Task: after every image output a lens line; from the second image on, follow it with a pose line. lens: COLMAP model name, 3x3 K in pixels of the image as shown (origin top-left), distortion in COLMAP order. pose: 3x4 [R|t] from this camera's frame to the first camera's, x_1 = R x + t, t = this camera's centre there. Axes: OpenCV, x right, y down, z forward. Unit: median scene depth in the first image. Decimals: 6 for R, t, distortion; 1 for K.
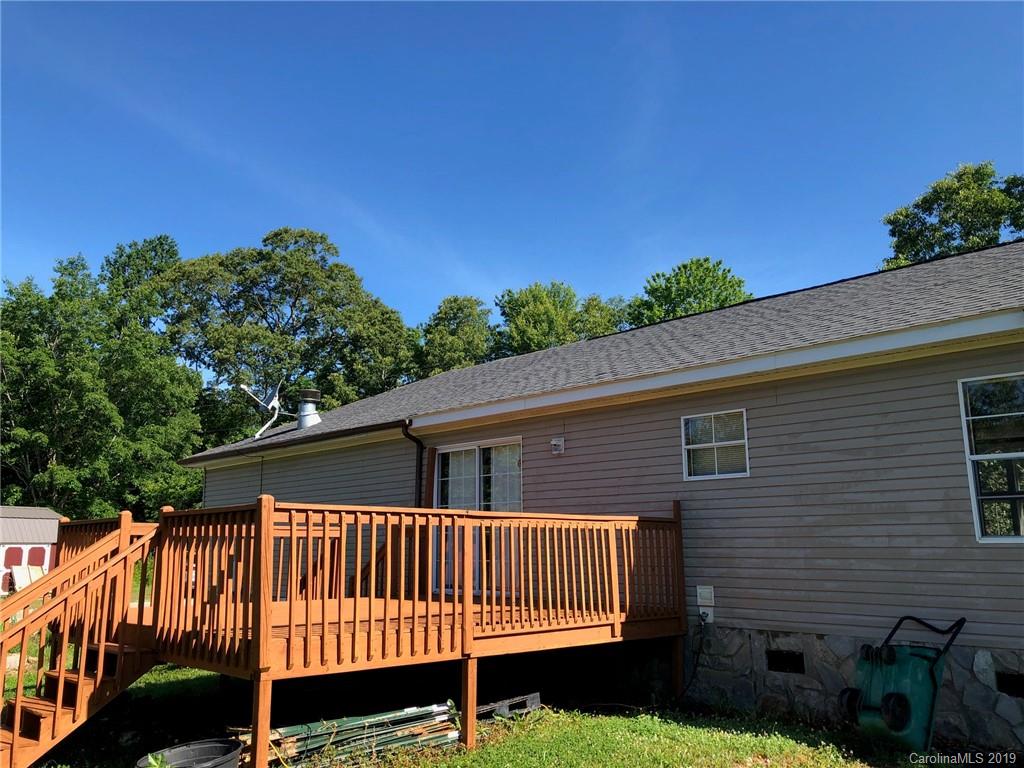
lens RADIAL K [[836.8, 0, 513.7], [0, 836.8, 381.9], [0, 0, 1]] dist [0.037321, -0.040216]
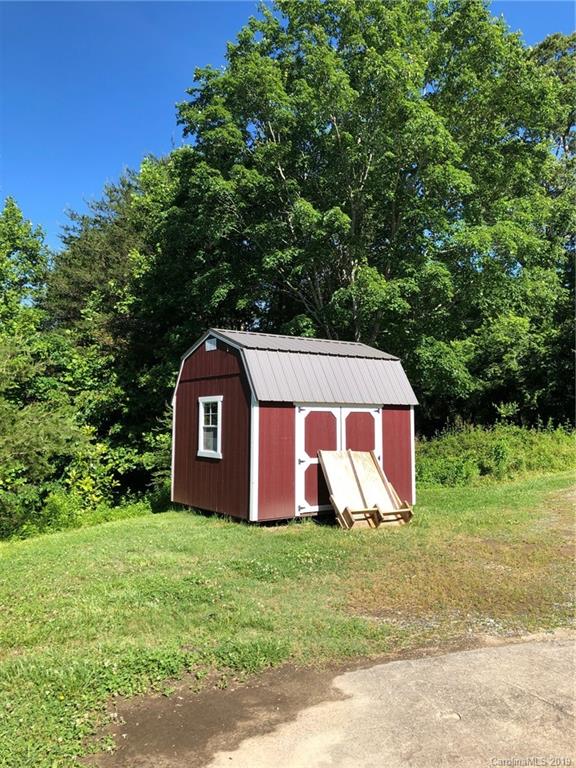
lens RADIAL K [[627.6, 0, 287.9], [0, 627.6, 383.5], [0, 0, 1]] dist [0.037321, -0.040216]
pose [[0.856524, -0.028316, -0.515329, -0.413678], [0.095333, 0.989992, 0.104054, 0.137715], [0.507226, -0.138253, 0.850652, 0.674219]]
